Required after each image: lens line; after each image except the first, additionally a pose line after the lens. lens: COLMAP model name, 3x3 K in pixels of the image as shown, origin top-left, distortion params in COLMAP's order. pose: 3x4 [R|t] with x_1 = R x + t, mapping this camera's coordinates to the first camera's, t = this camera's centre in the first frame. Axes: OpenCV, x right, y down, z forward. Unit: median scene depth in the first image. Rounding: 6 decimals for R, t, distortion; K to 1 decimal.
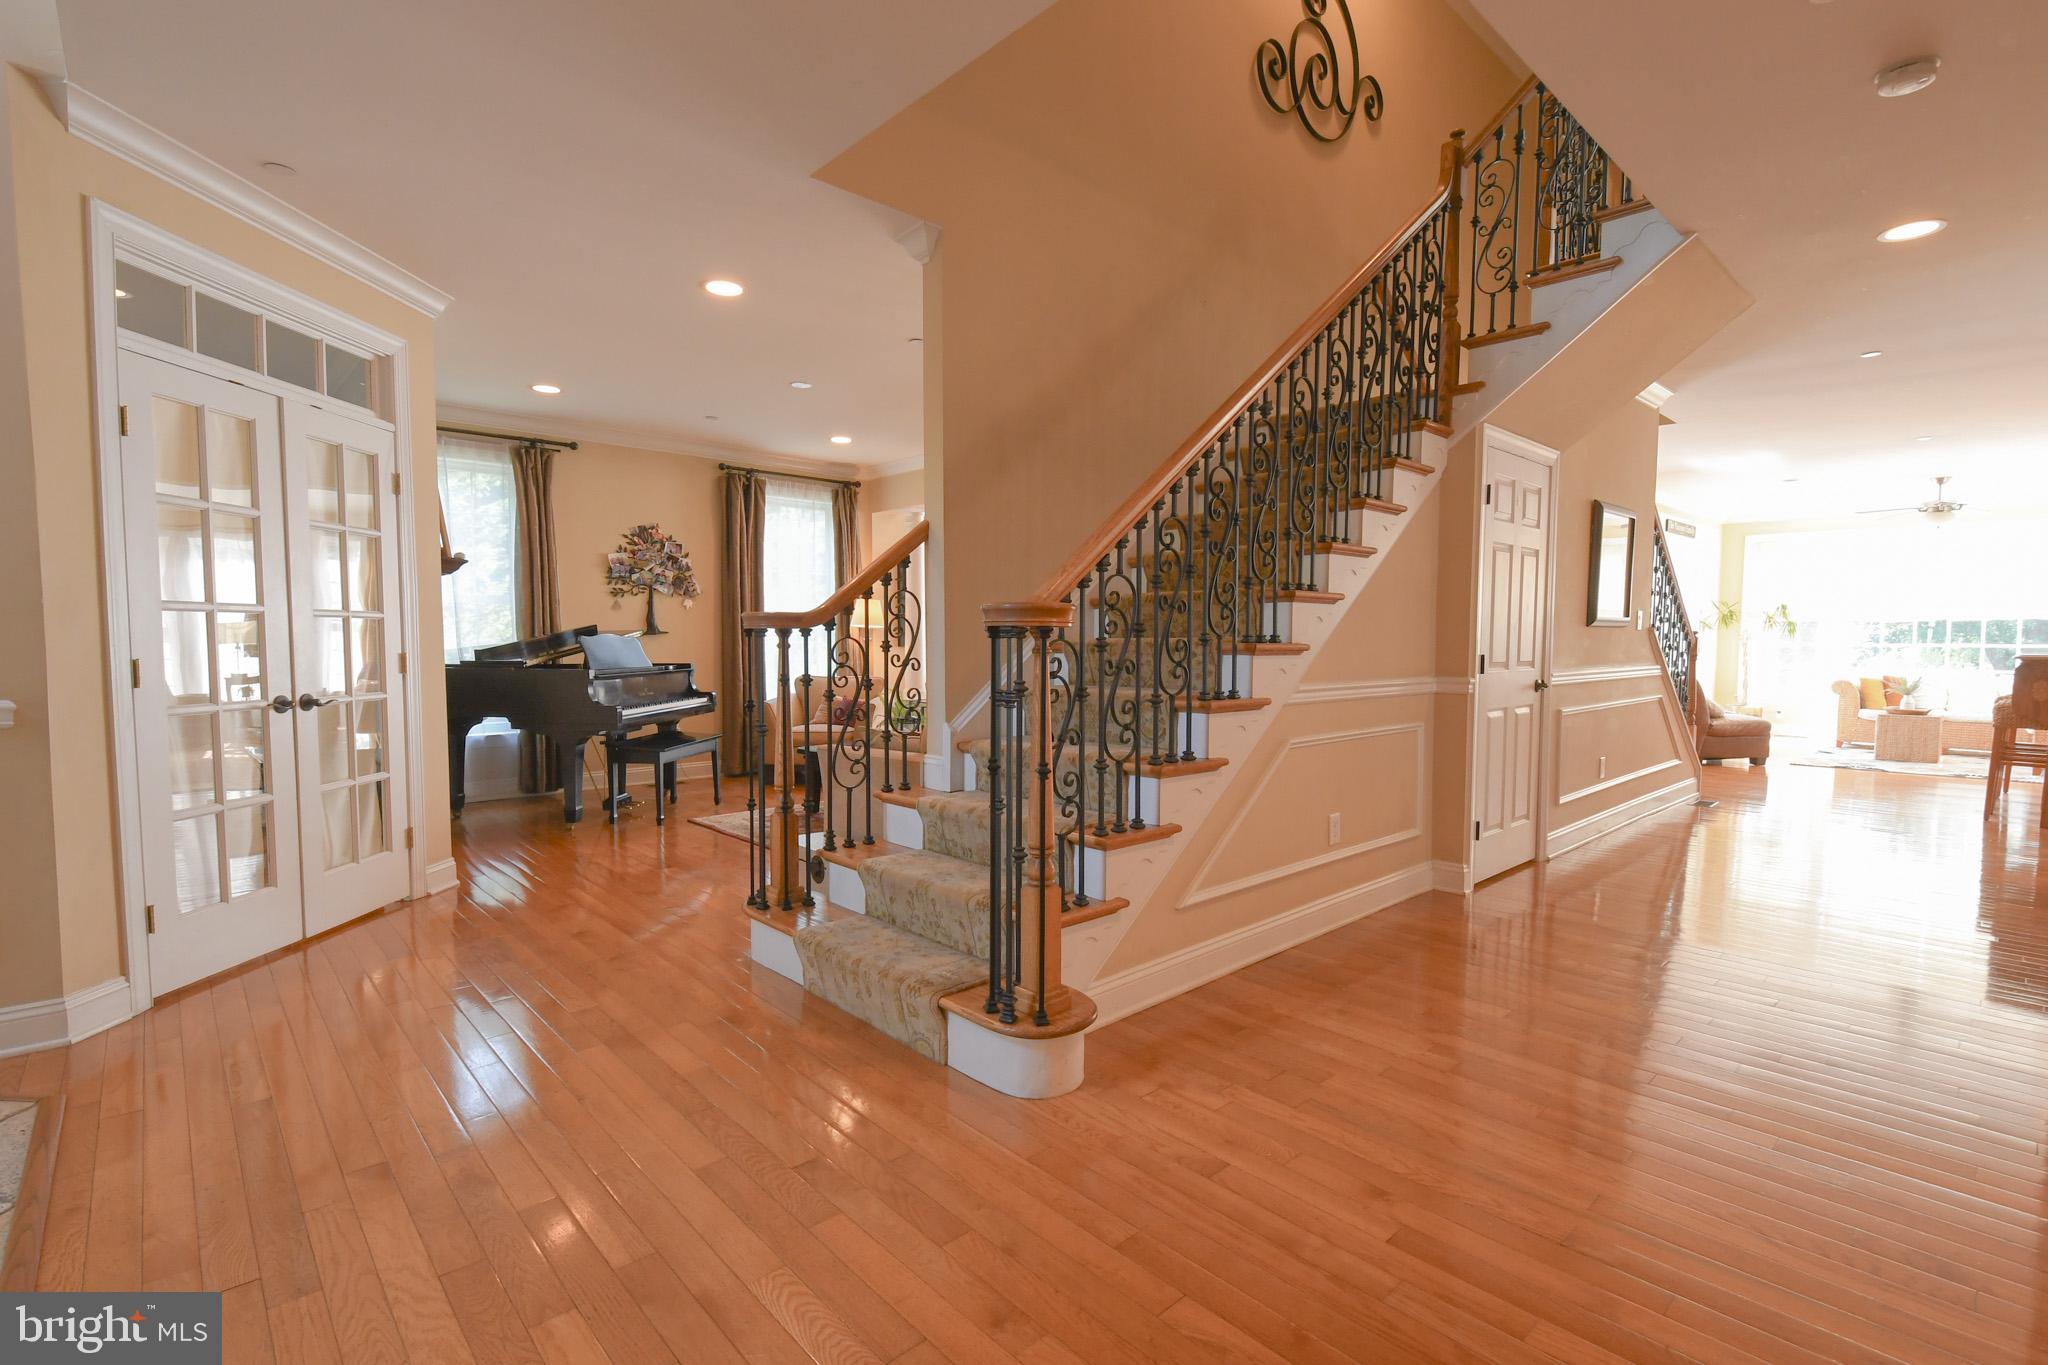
lens RADIAL K [[856.8, 0, 1024.0], [0, 856.8, 682.5], [0, 0, 1]] dist [-0.002703, -0.000248]
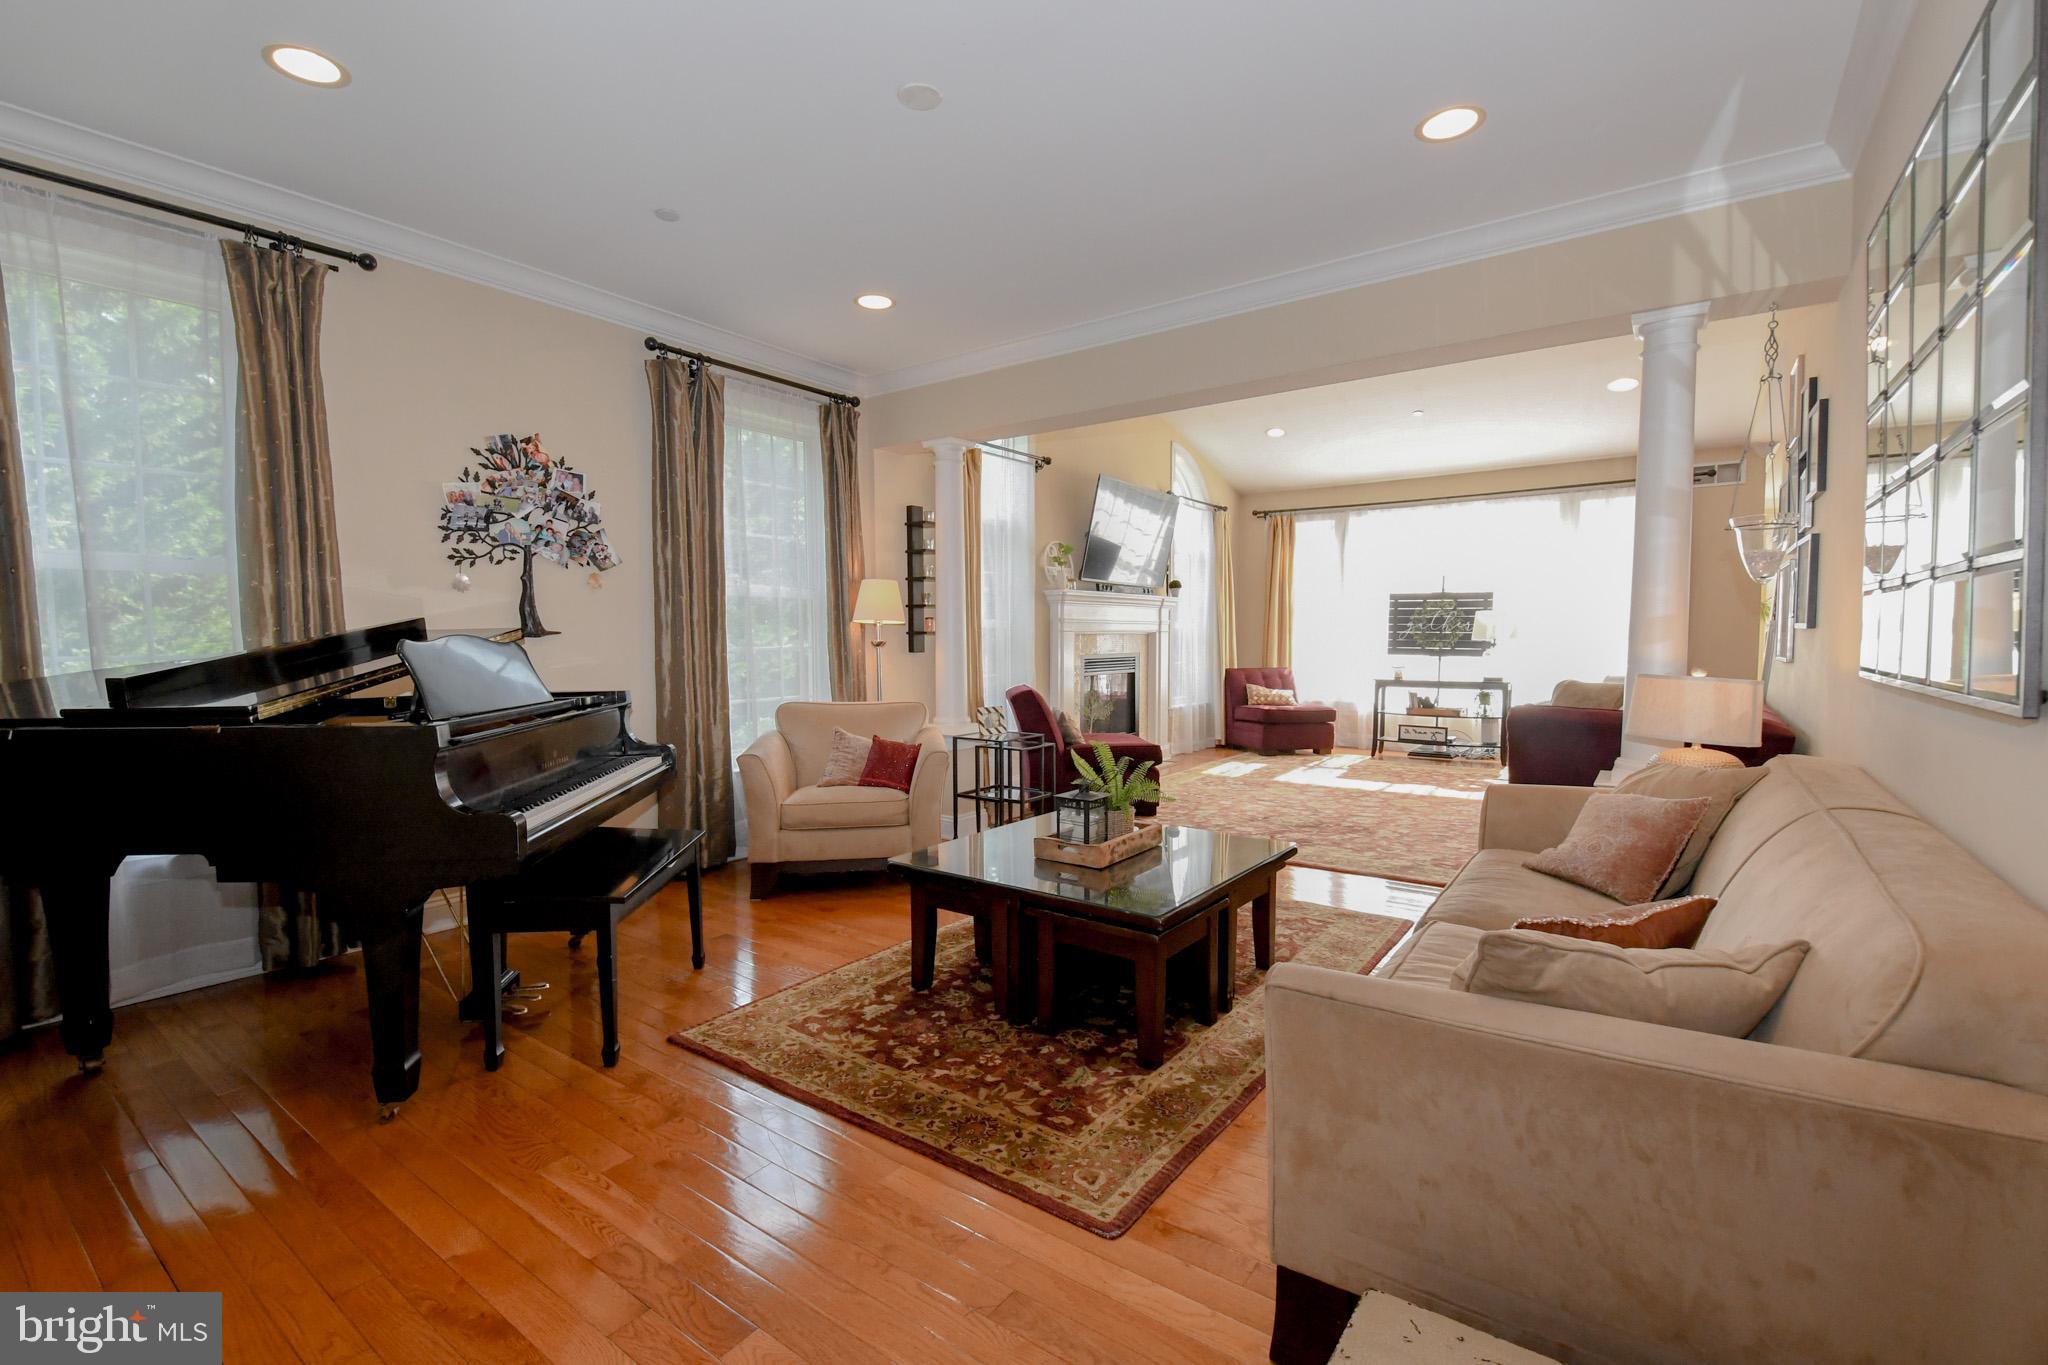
lens RADIAL K [[861.9, 0, 1018.6], [0, 861.9, 666.6], [0, 0, 1]] dist [0.001149, 0.000016]
pose [[0.980458, -0.016679, 0.196020, -0.244038], [0.020779, 0.999606, -0.018876, -0.021380], [-0.195628, 0.022581, 0.980418, 0.415853]]
